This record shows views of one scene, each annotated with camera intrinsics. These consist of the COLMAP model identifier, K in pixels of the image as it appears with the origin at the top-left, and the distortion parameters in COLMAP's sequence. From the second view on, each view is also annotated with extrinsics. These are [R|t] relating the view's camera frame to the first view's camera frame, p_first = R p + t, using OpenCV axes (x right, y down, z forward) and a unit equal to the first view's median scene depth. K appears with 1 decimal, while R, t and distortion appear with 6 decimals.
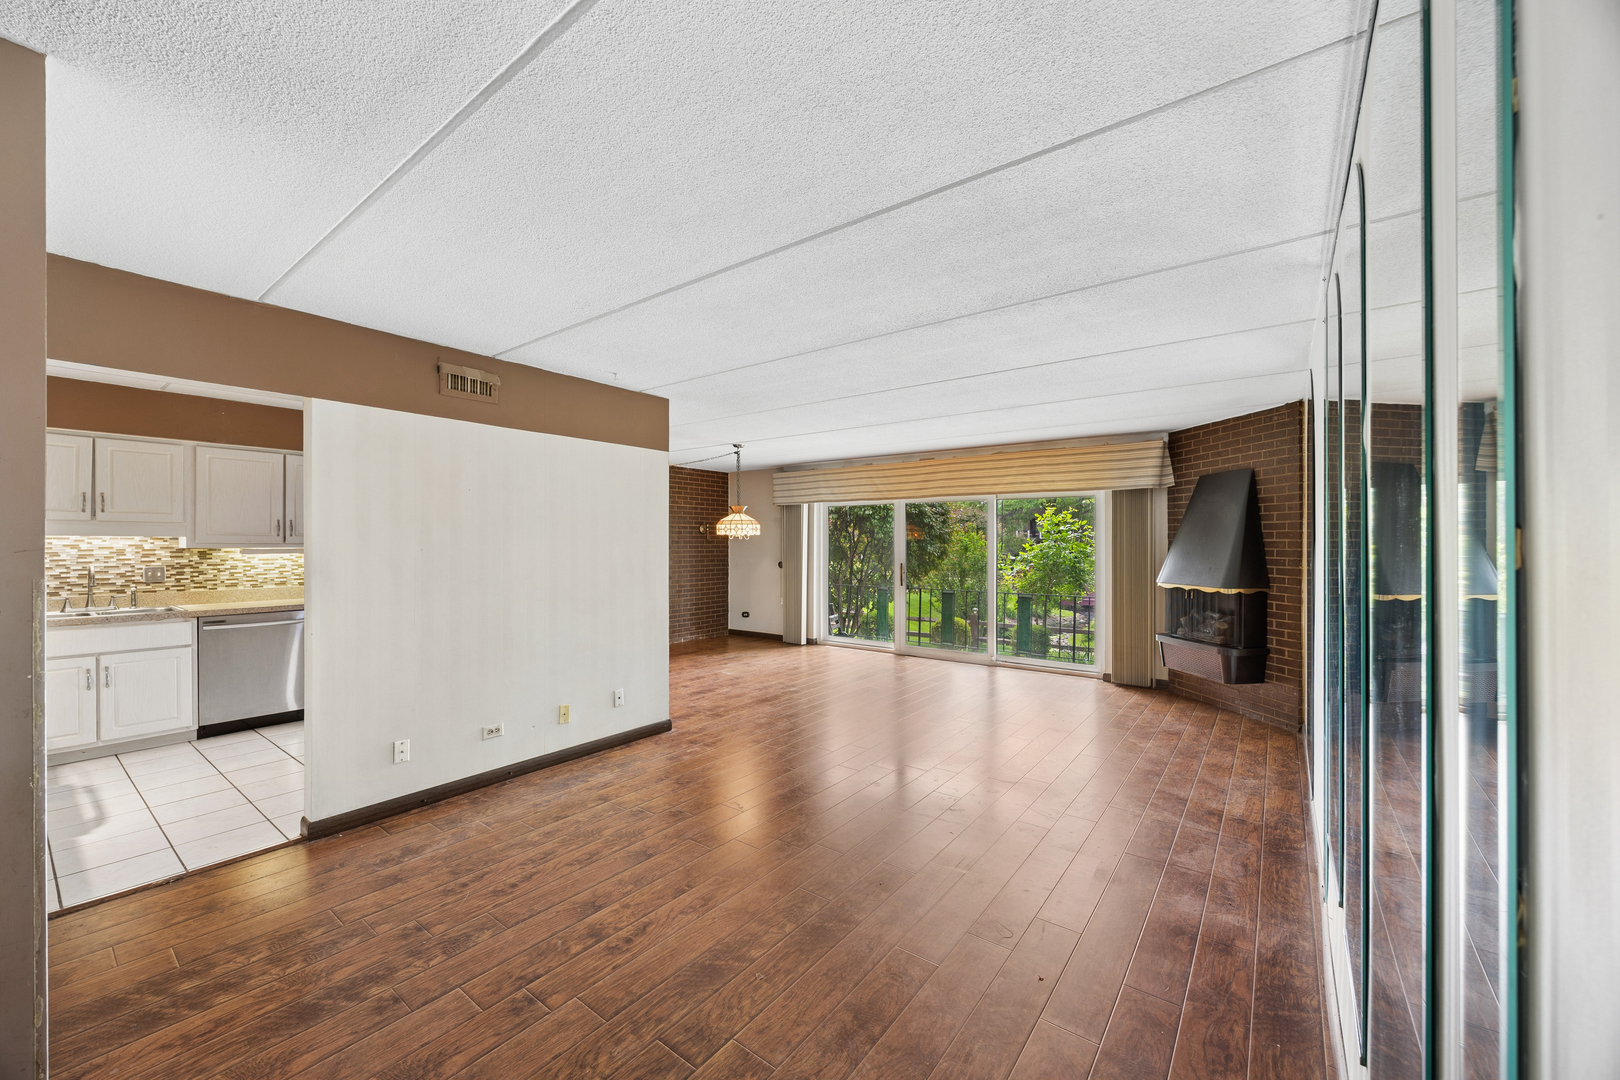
lens RADIAL K [[627.0, 0, 806.5], [0, 627.0, 546.5], [0, 0, 1]] dist [-0.000640, -0.000074]
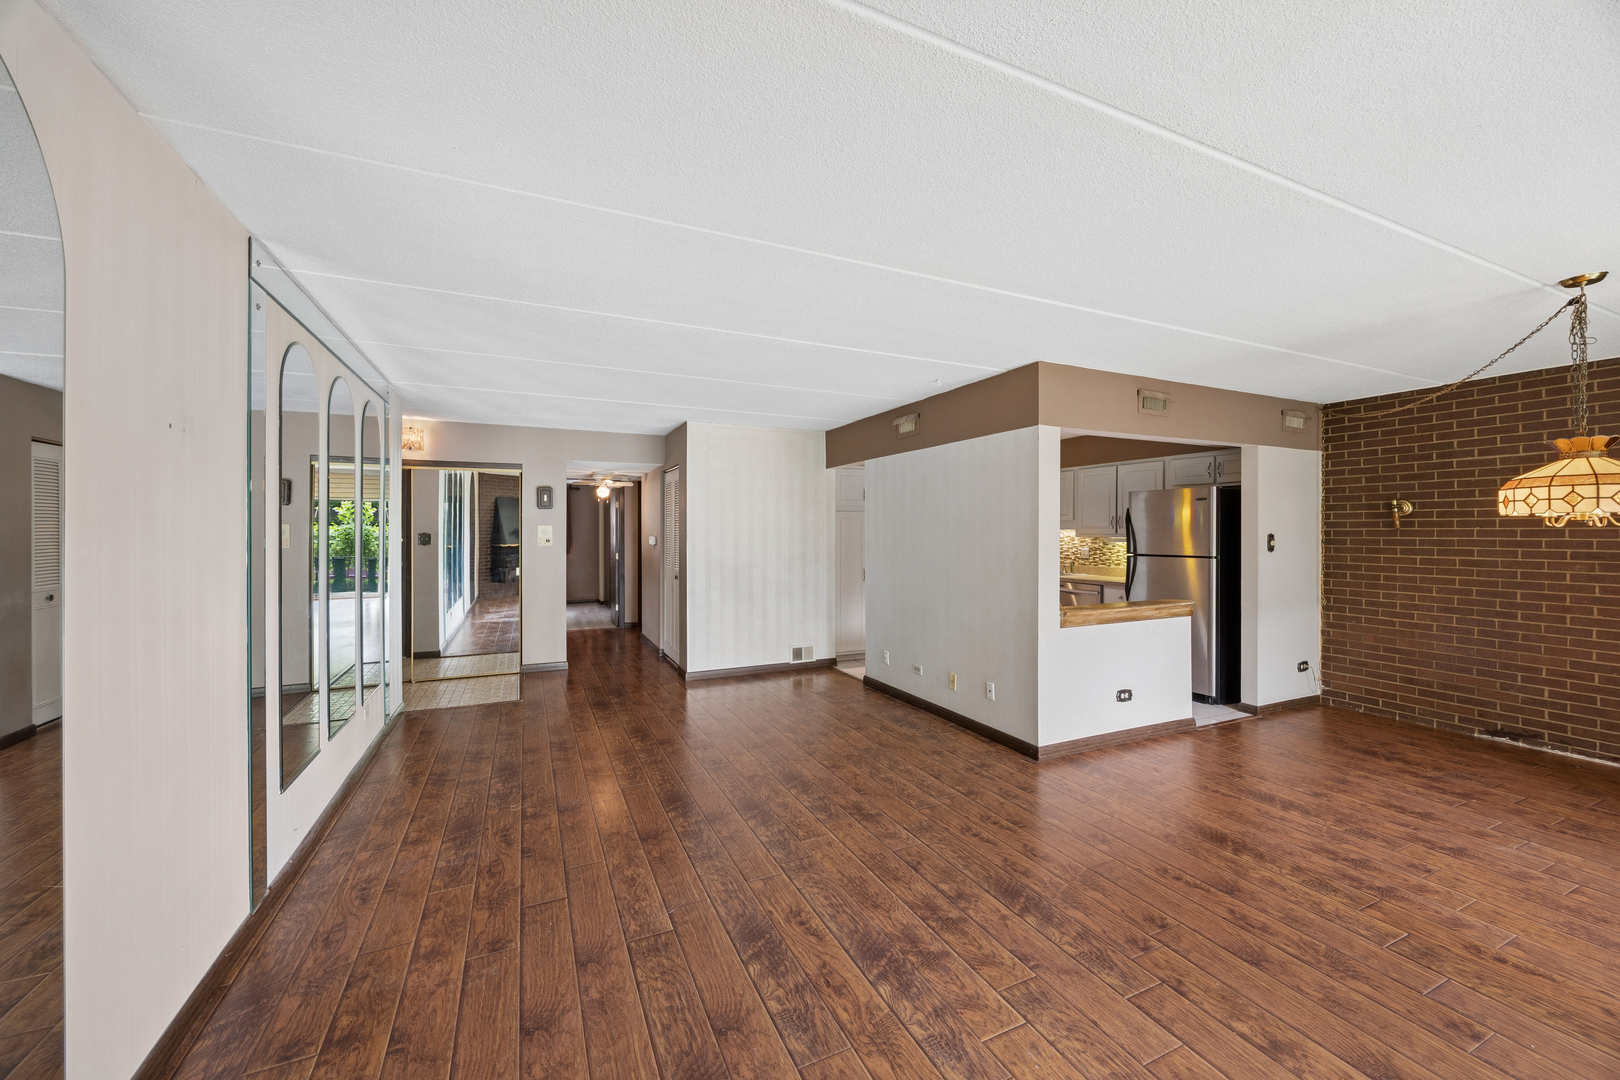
lens RADIAL K [[620.8, 0, 808.3], [0, 620.8, 531.4], [0, 0, 1]] dist [-0.001201, -0.000041]
pose [[-0.467255, -0.001869, -0.884120, 0.666784], [-0.005292, 0.999986, 0.000683, -0.008607], [0.884107, 0.004997, -0.467259, 1.144063]]
